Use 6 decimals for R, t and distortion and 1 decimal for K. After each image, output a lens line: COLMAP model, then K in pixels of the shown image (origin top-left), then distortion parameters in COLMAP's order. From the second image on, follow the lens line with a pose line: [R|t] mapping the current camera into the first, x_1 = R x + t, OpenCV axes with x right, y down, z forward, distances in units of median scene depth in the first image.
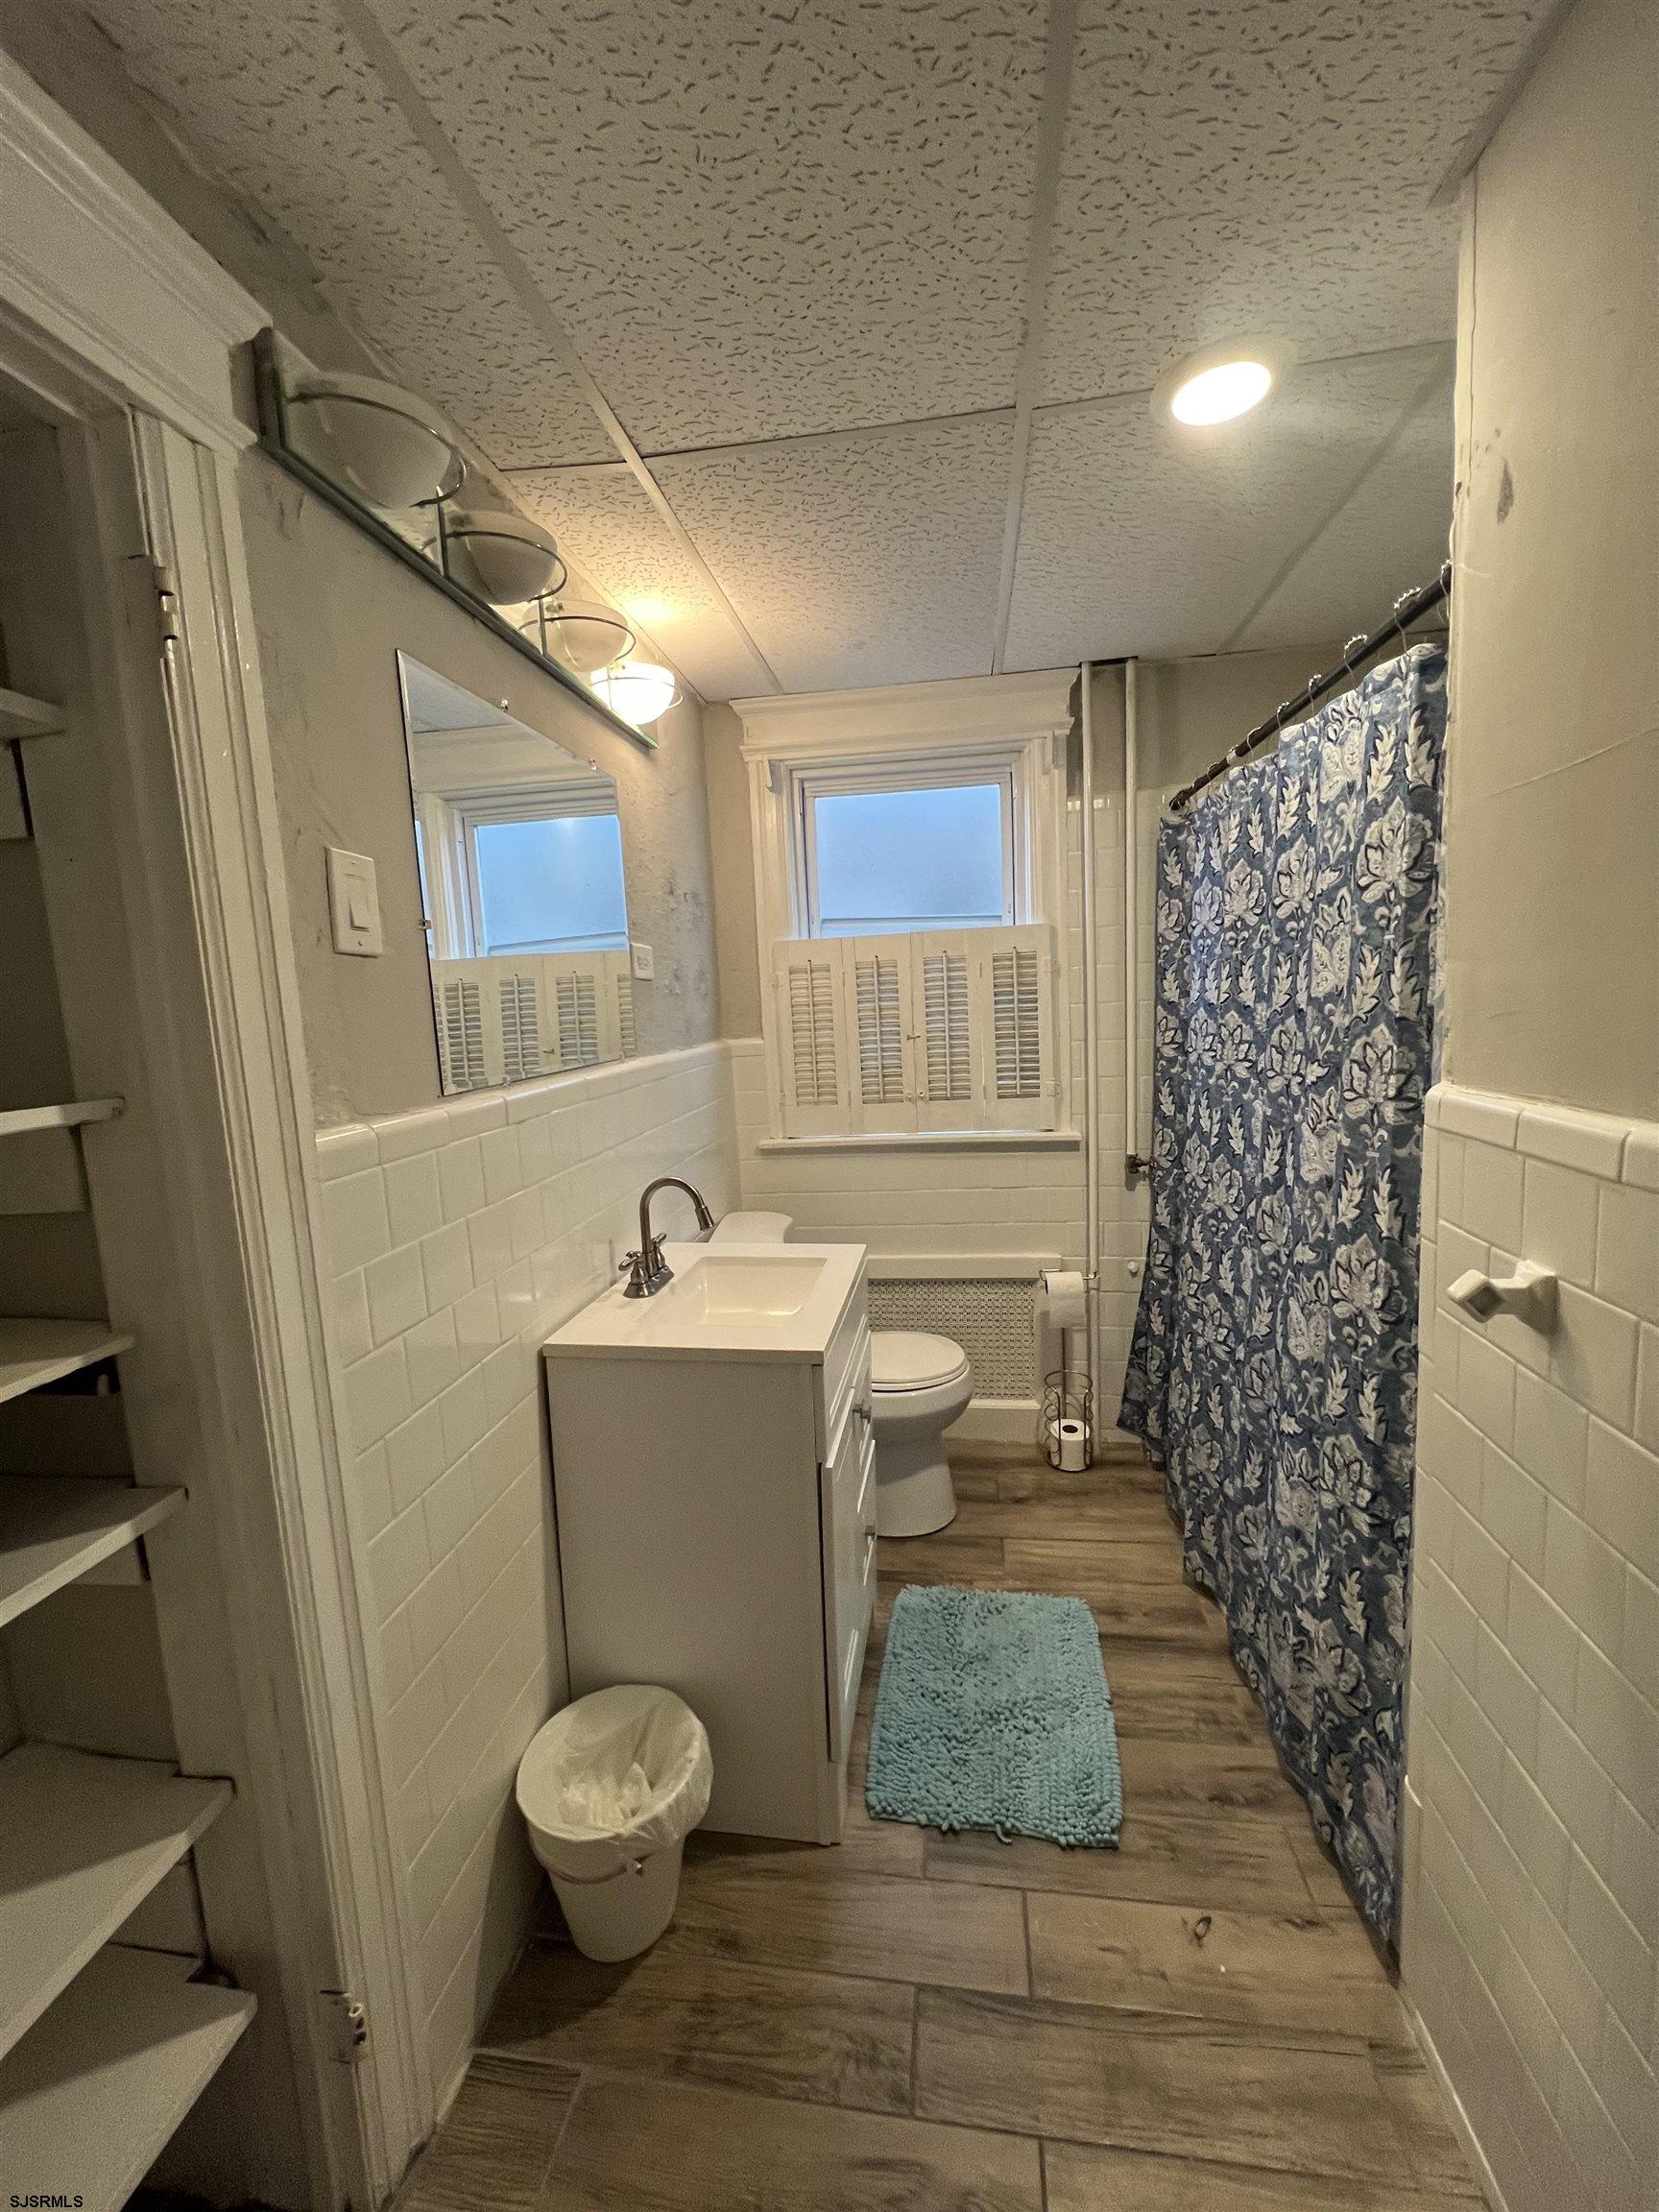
lens RADIAL K [[882.5, 0, 832.8], [0, 882.5, 1103.8], [0, 0, 1]] dist [-0.000822, -0.000329]
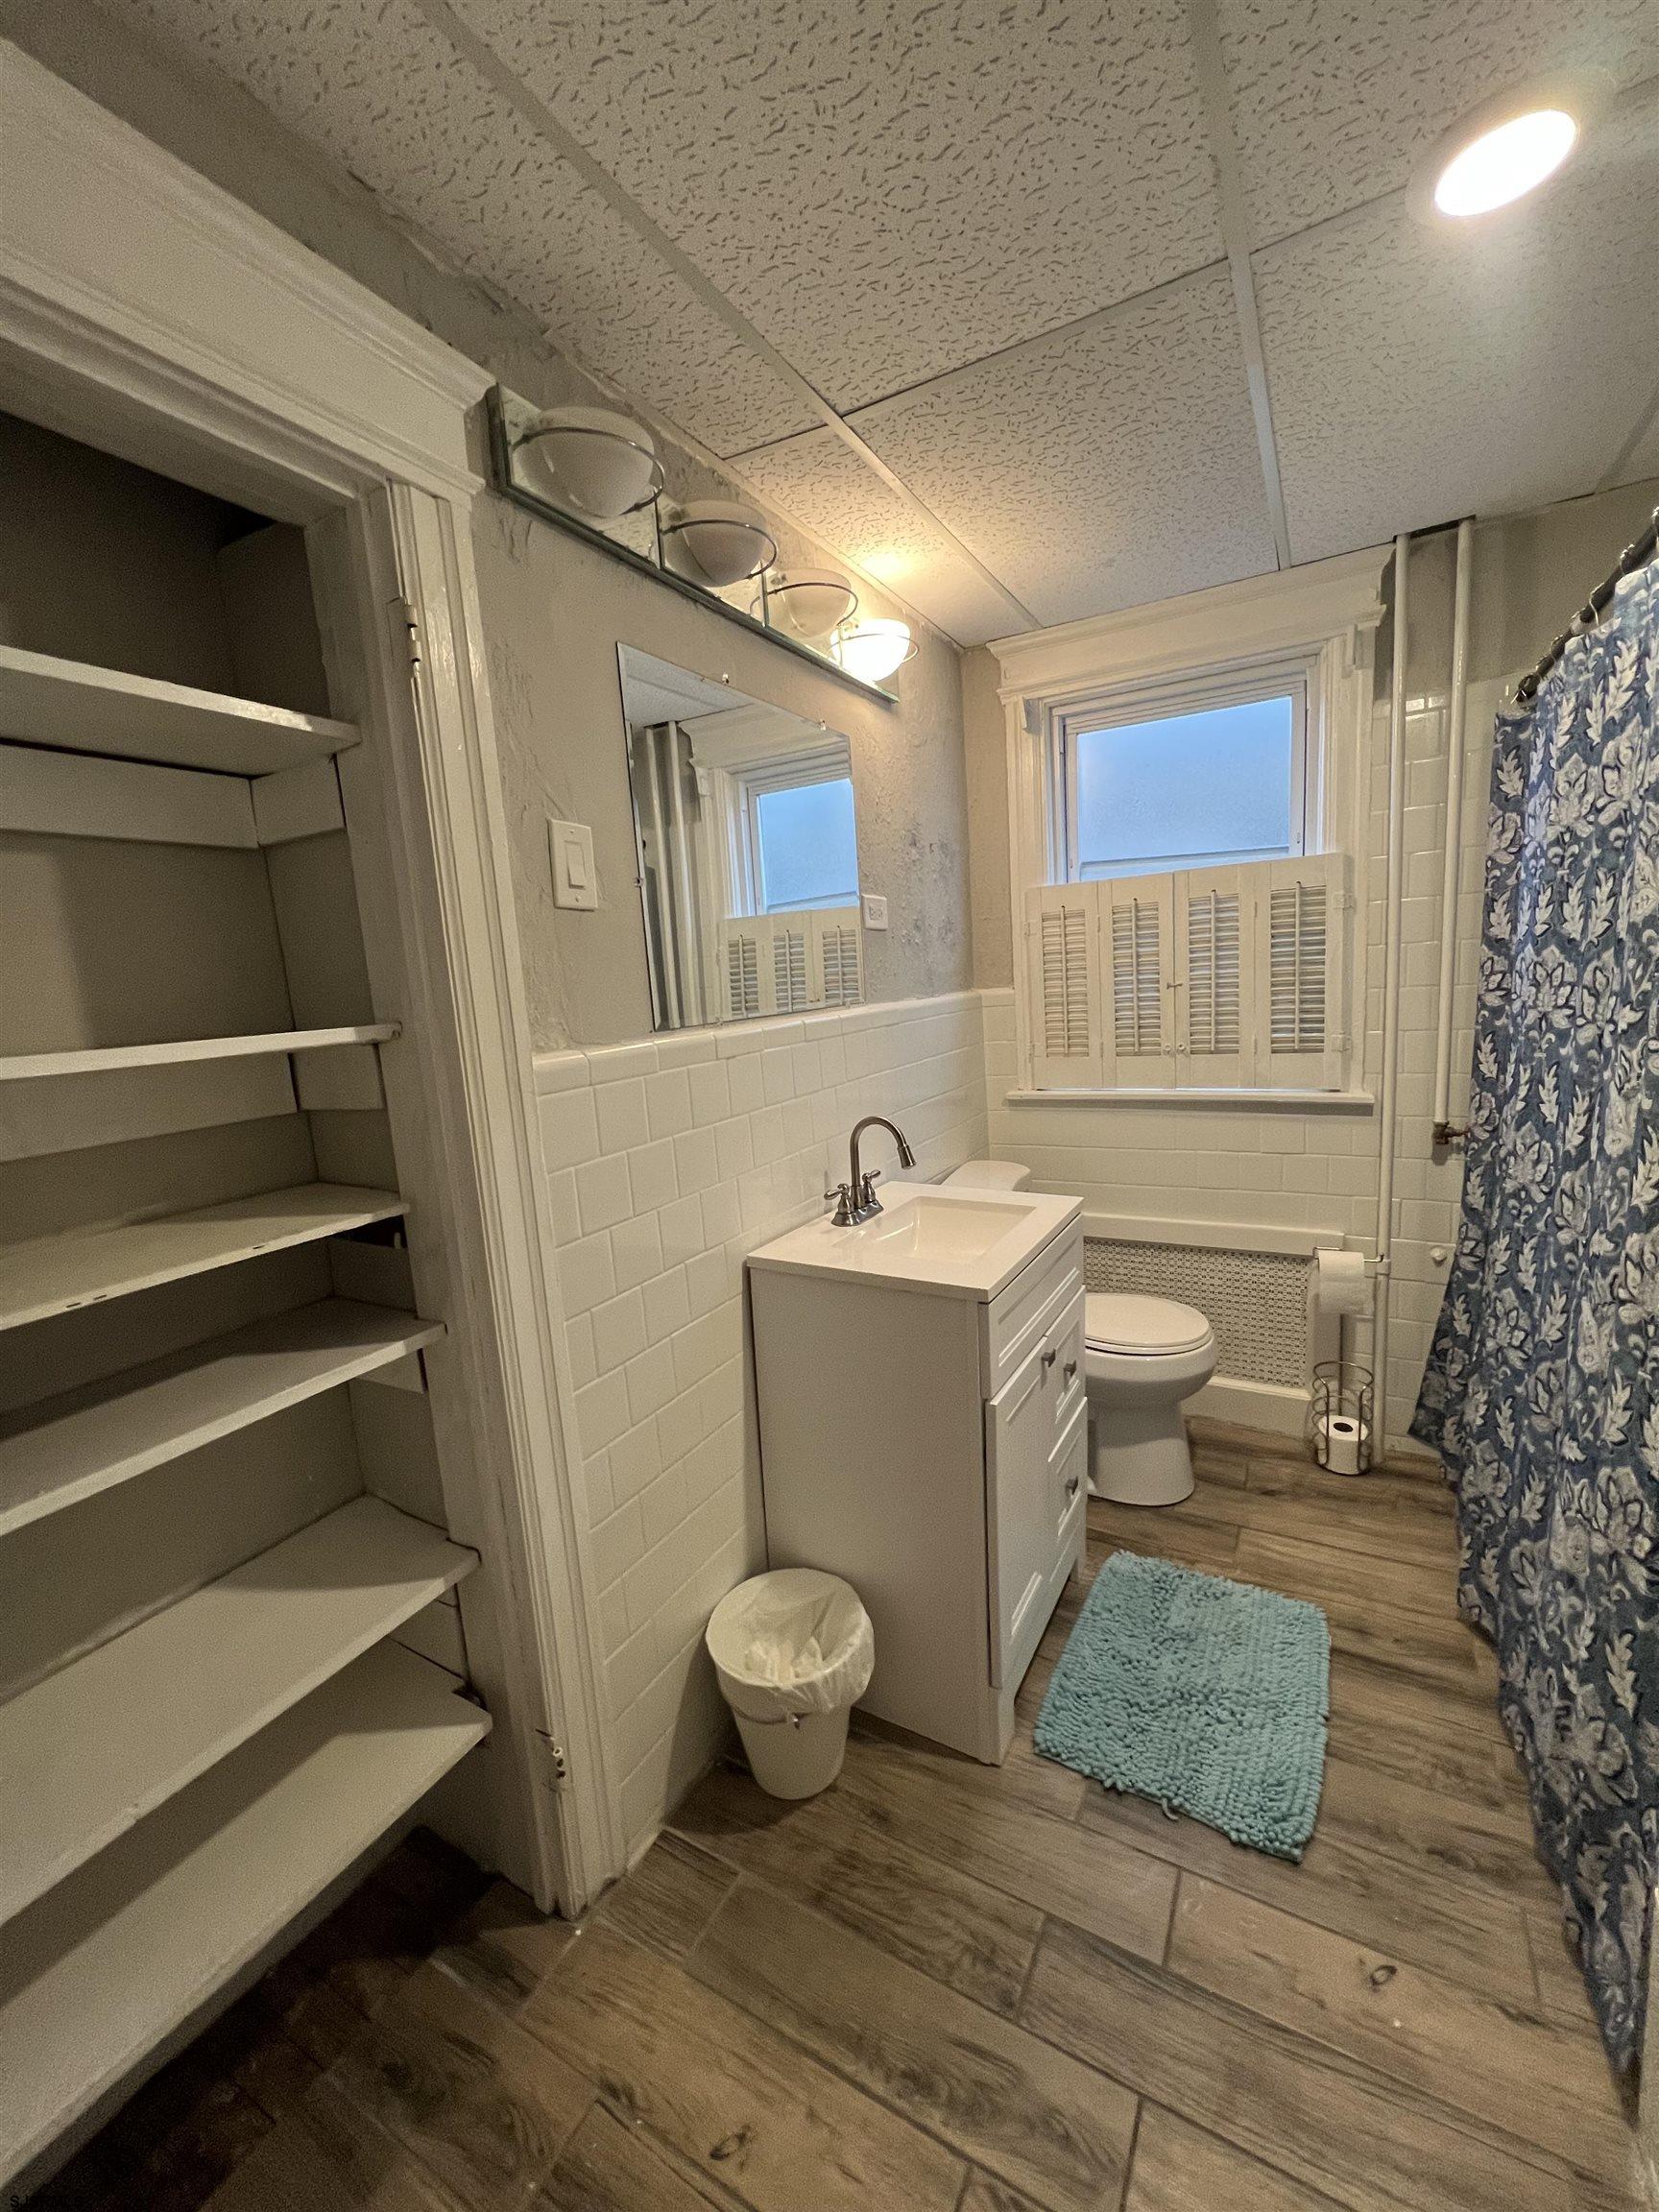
lens RADIAL K [[882.5, 0, 838.2], [0, 882.5, 1105.2], [0, 0, 1]] dist [-0.000822, -0.000329]
pose [[0.932544, 0.041321, -0.358685, 0.175669], [-0.024387, 0.998370, 0.051610, 0.019556], [0.360232, -0.039382, 0.932031, 0.002046]]
